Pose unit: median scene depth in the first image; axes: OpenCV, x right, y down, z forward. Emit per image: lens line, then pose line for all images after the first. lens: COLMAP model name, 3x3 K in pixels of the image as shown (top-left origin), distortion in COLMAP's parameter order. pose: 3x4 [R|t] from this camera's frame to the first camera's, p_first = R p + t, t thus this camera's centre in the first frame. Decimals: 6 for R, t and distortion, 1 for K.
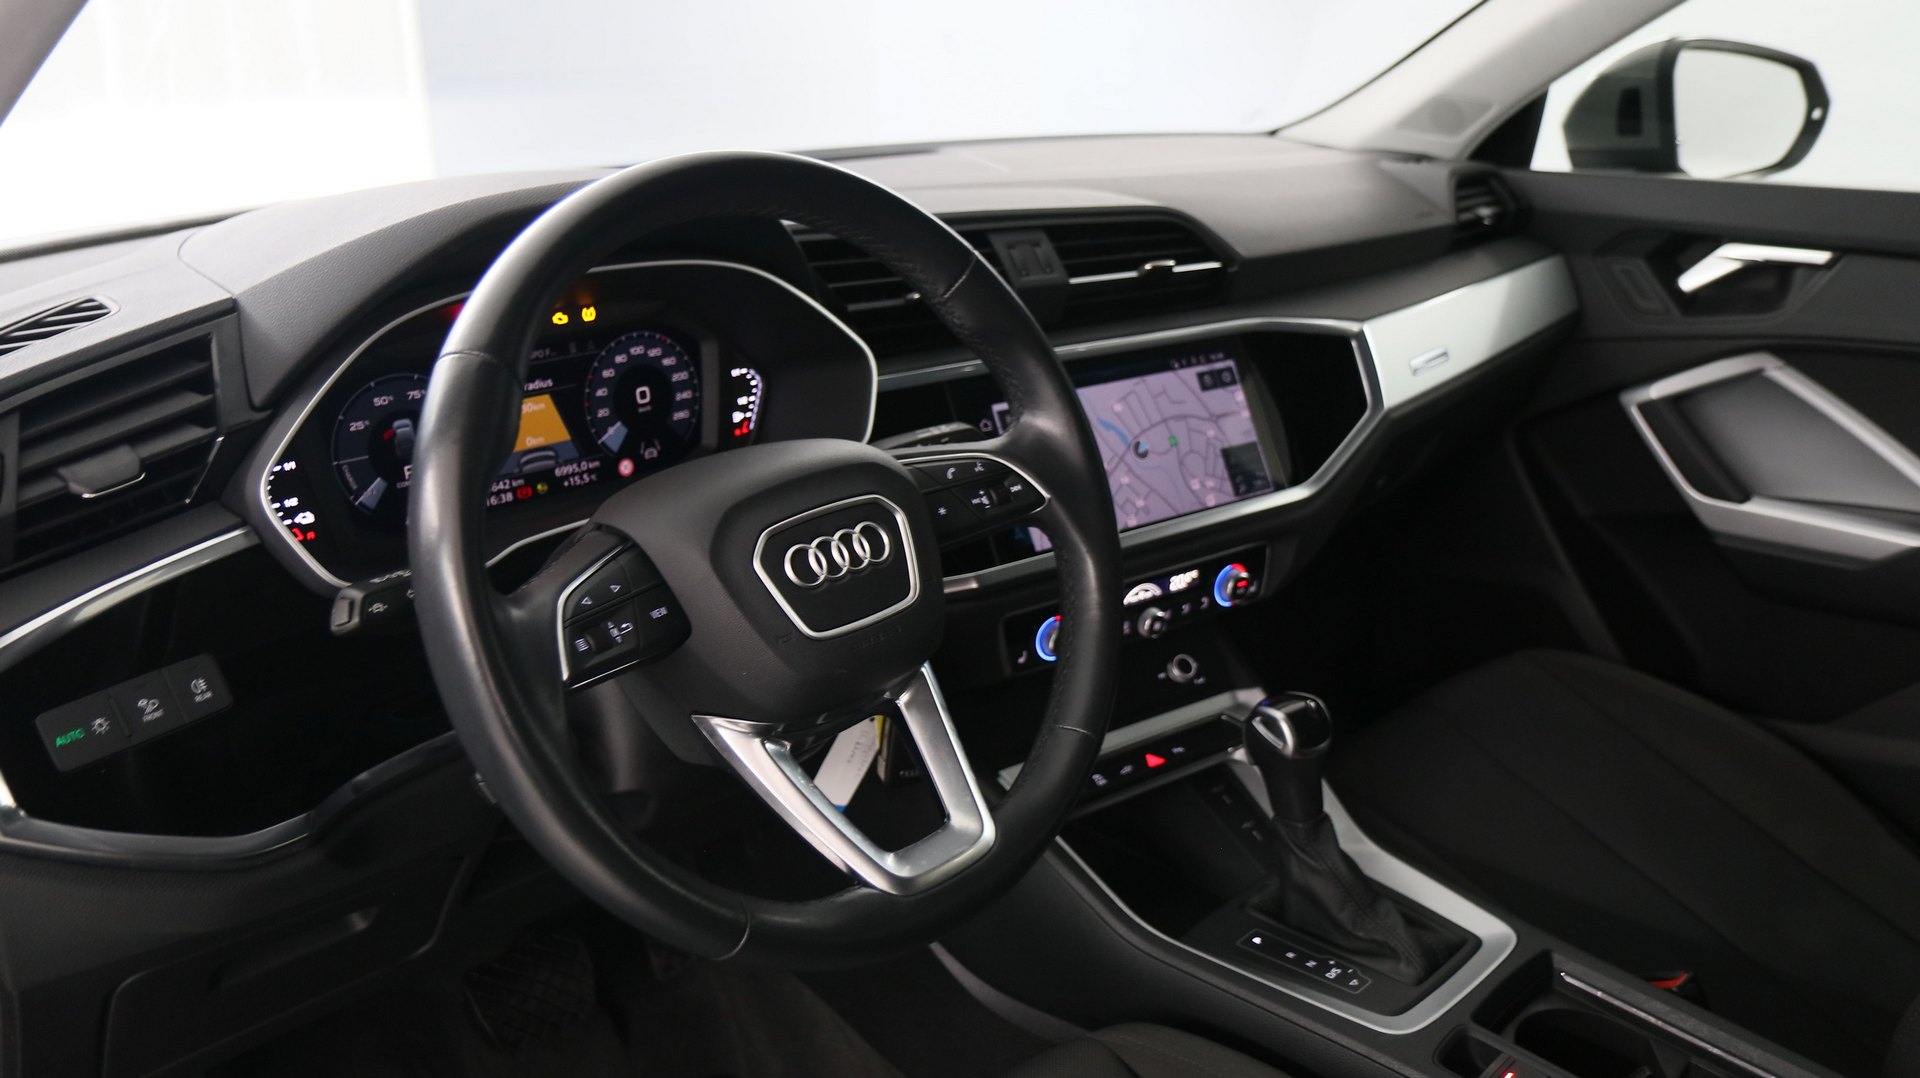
lens RADIAL K [[1506.3, 0, 987.2], [0, 1506.3, 579.7], [0, 0, 1]] dist [-0.000843, 0.042280]
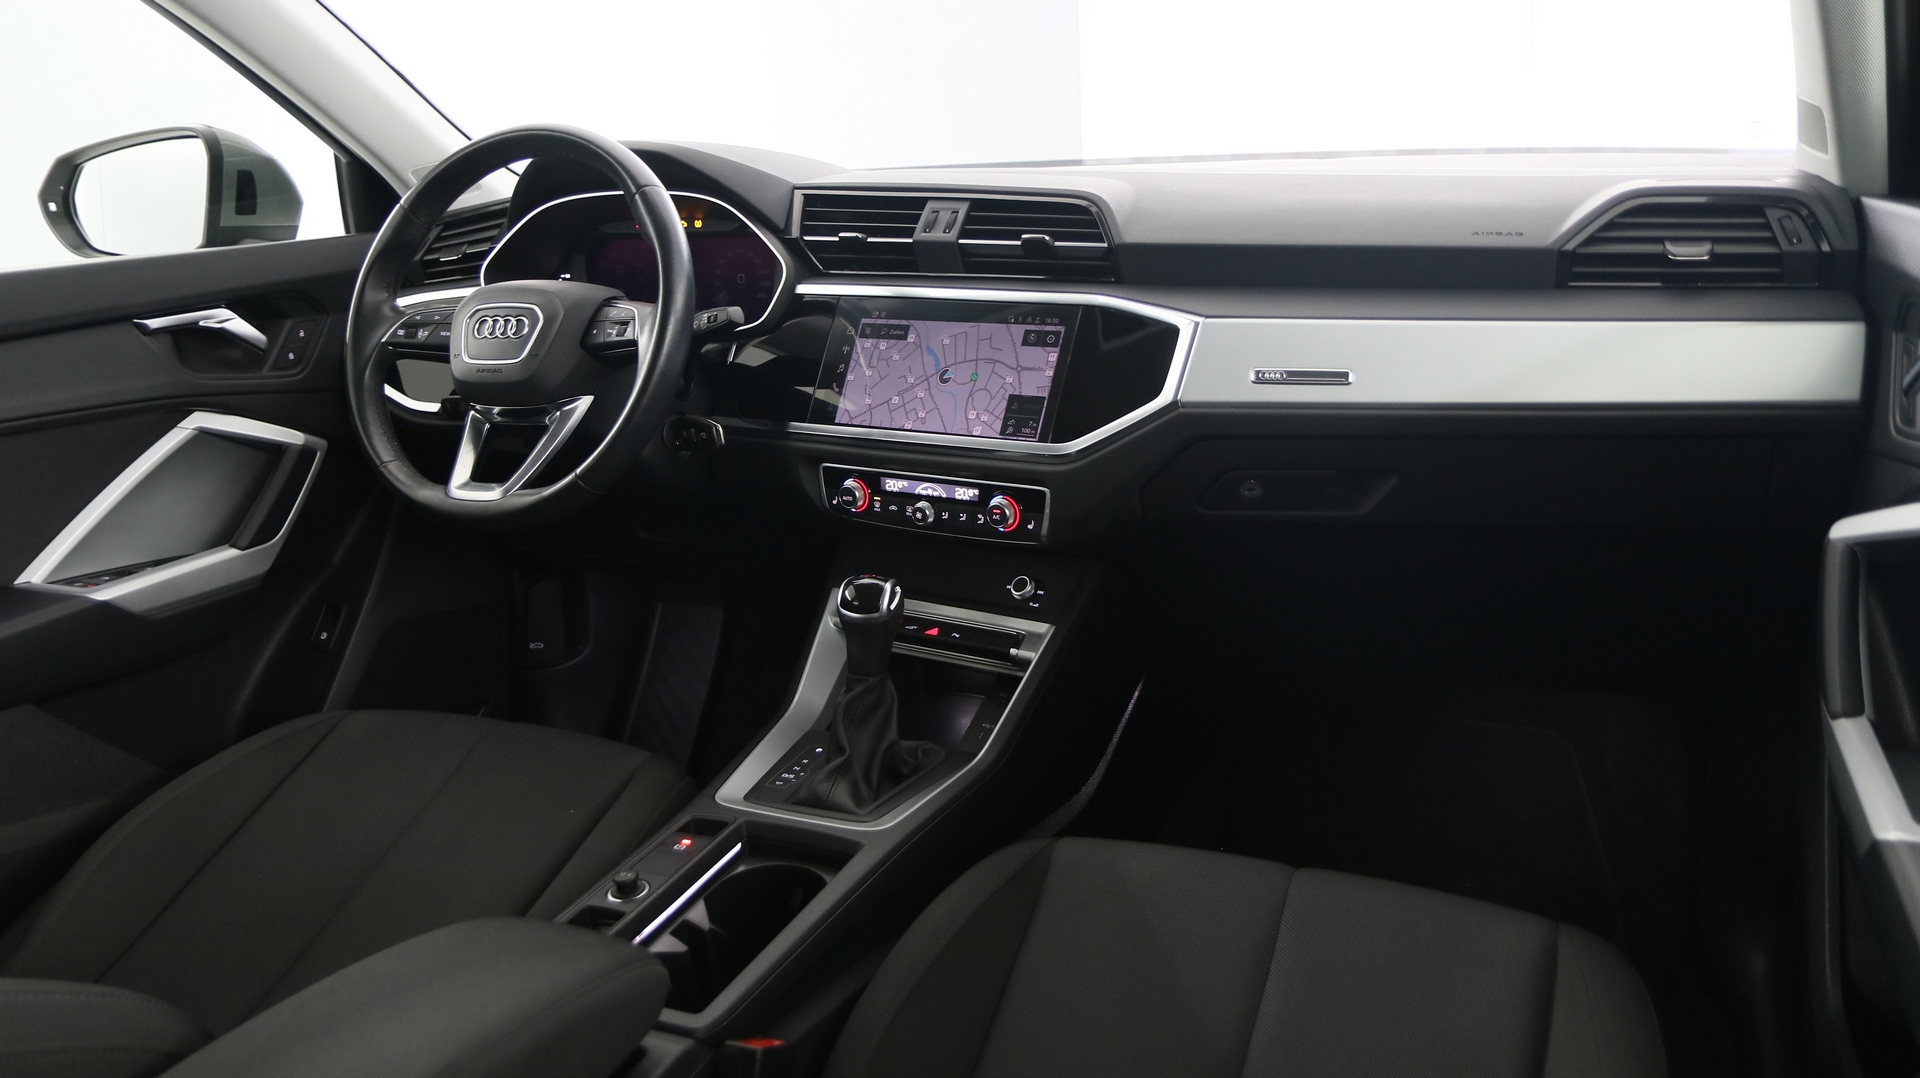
lens RADIAL K [[1512.3, 0, 960.0], [0, 1512.3, 539.0], [0, 0, 1]] dist [-0.007274, 0.007568]
pose [[0.344692, 0.243735, -0.906521, 1.233824], [-0.296235, 0.944600, 0.141334, -0.134894], [0.890748, 0.219826, 0.397799, 0.520968]]
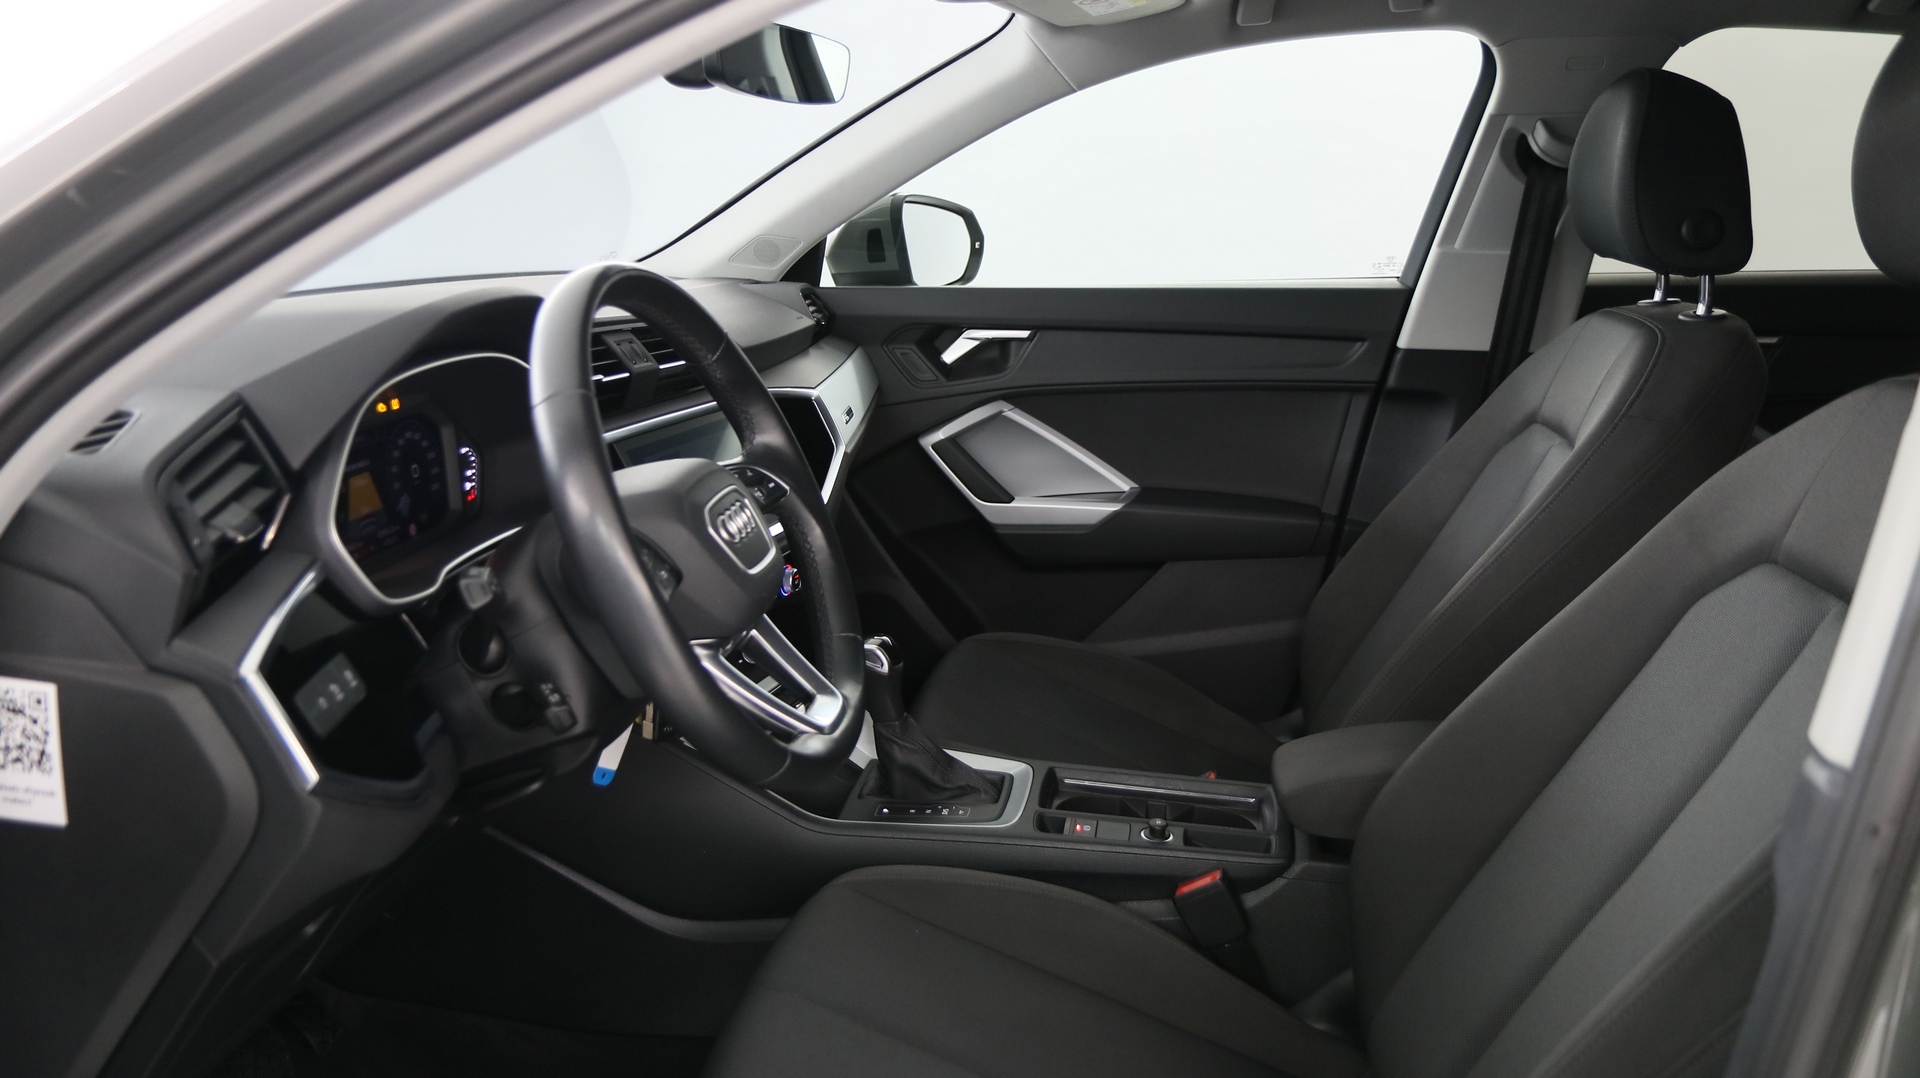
lens RADIAL K [[1506.3, 0, 987.2], [0, 1506.3, 579.7], [0, 0, 1]] dist [-0.000843, 0.042280]
pose [[0.802221, -0.153468, 0.576965, -0.493074], [0.211207, 0.976856, -0.033831, 0.089965], [-0.558420, 0.148999, 0.816068, -0.219800]]
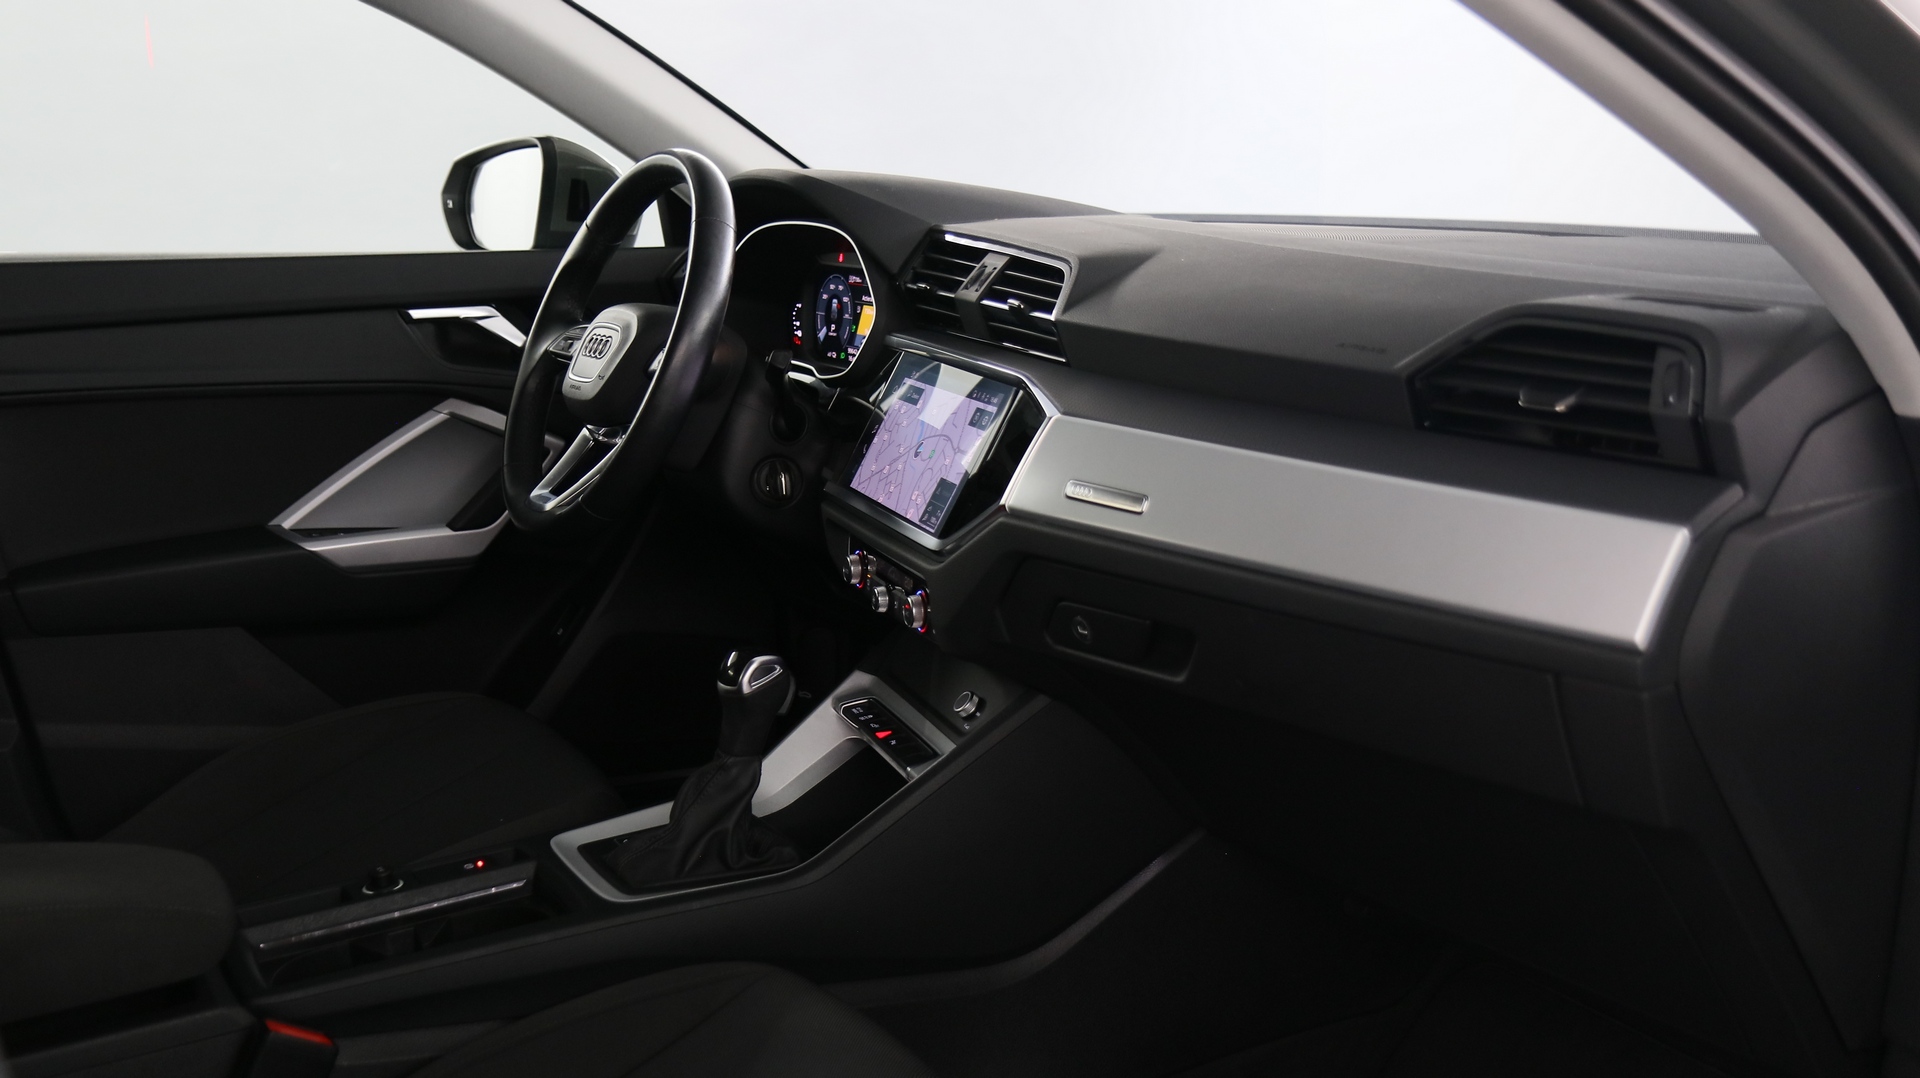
lens RADIAL K [[1895.3, 0, 960.0], [0, 1895.3, 539.0], [0, 0, 1]] dist [0.007880, 0.003597]
pose [[-0.257567, 0.202292, -0.944848, 1.383142], [-0.339388, 0.896598, 0.284479, -0.421368], [0.904696, 0.393942, -0.162278, 1.235820]]
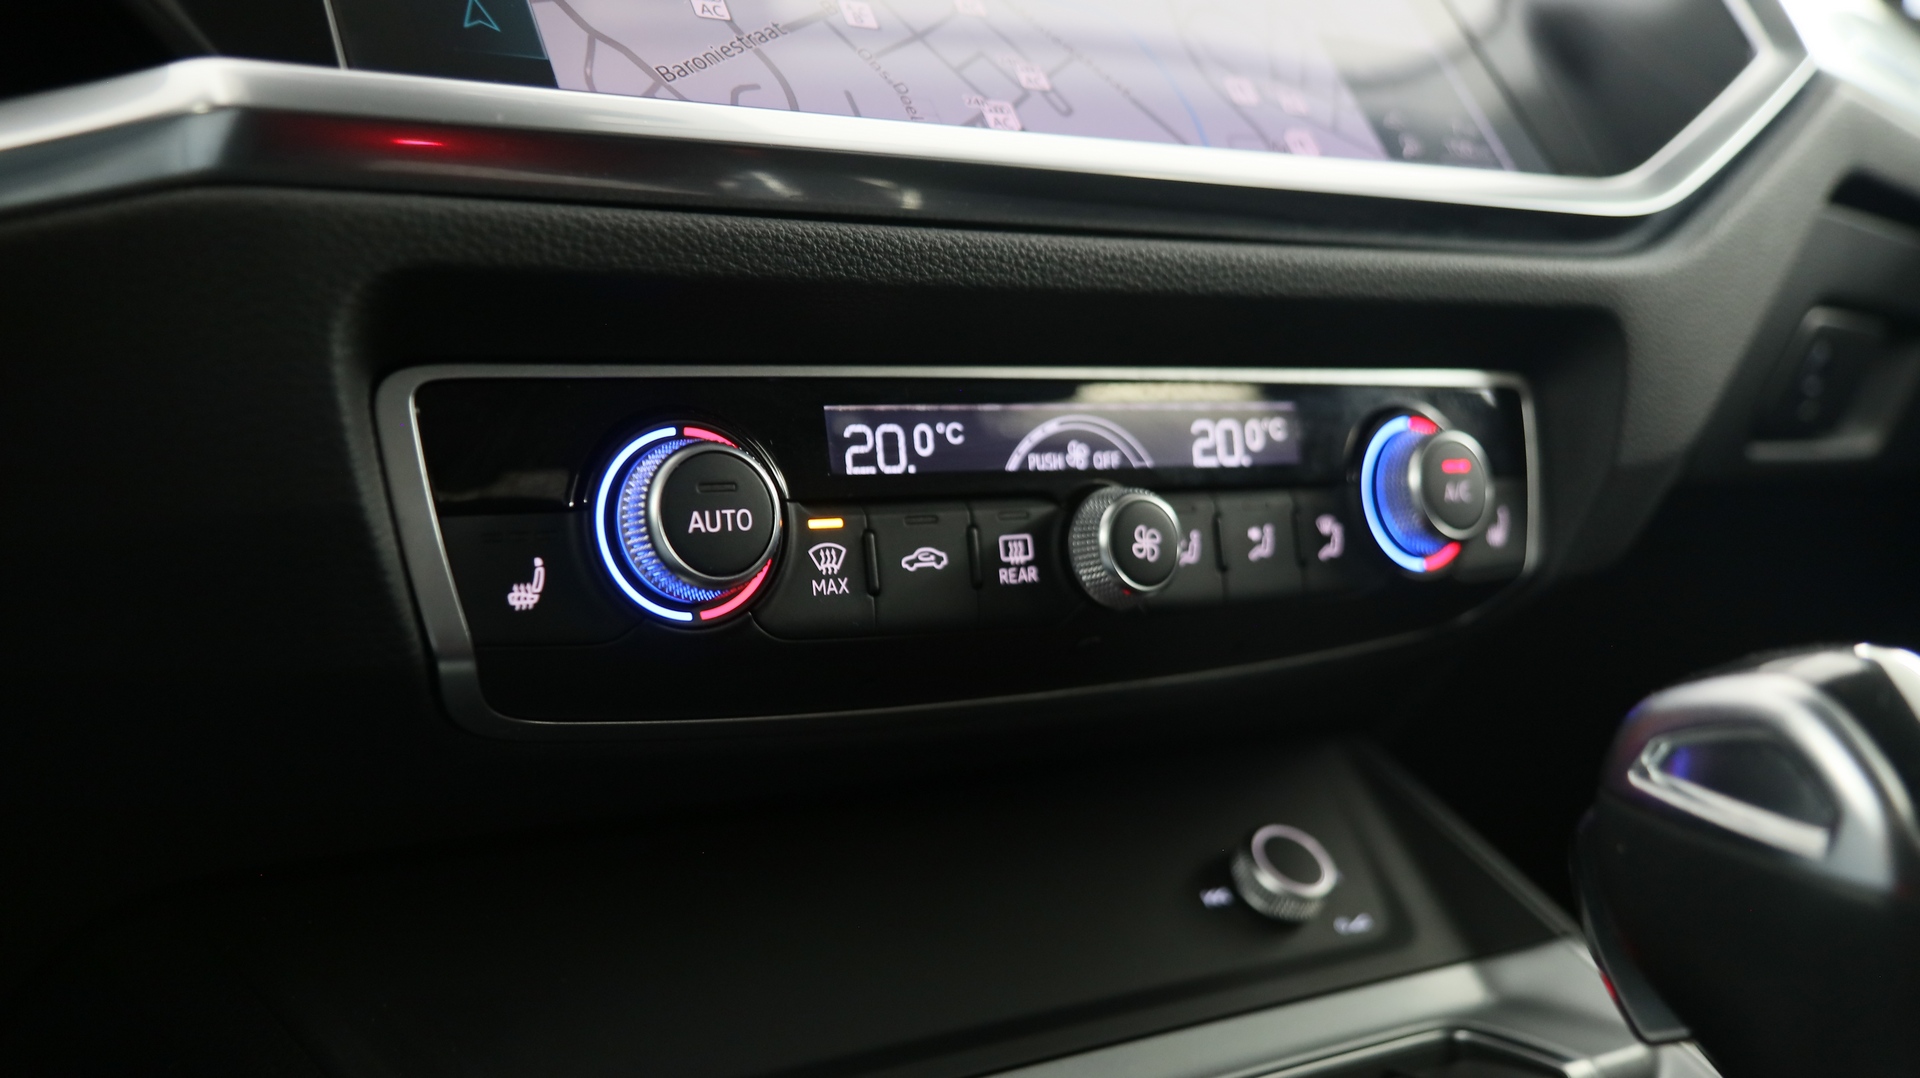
lens RADIAL K [[1895.3, 0, 960.0], [0, 1895.3, 539.0], [0, 0, 1]] dist [0.007880, 0.003597]
pose [[0.997380, -0.068173, -0.024182, 0.087427], [0.052873, 0.915233, -0.399440, 0.148902], [0.049363, 0.397115, 0.916440, 0.693090]]
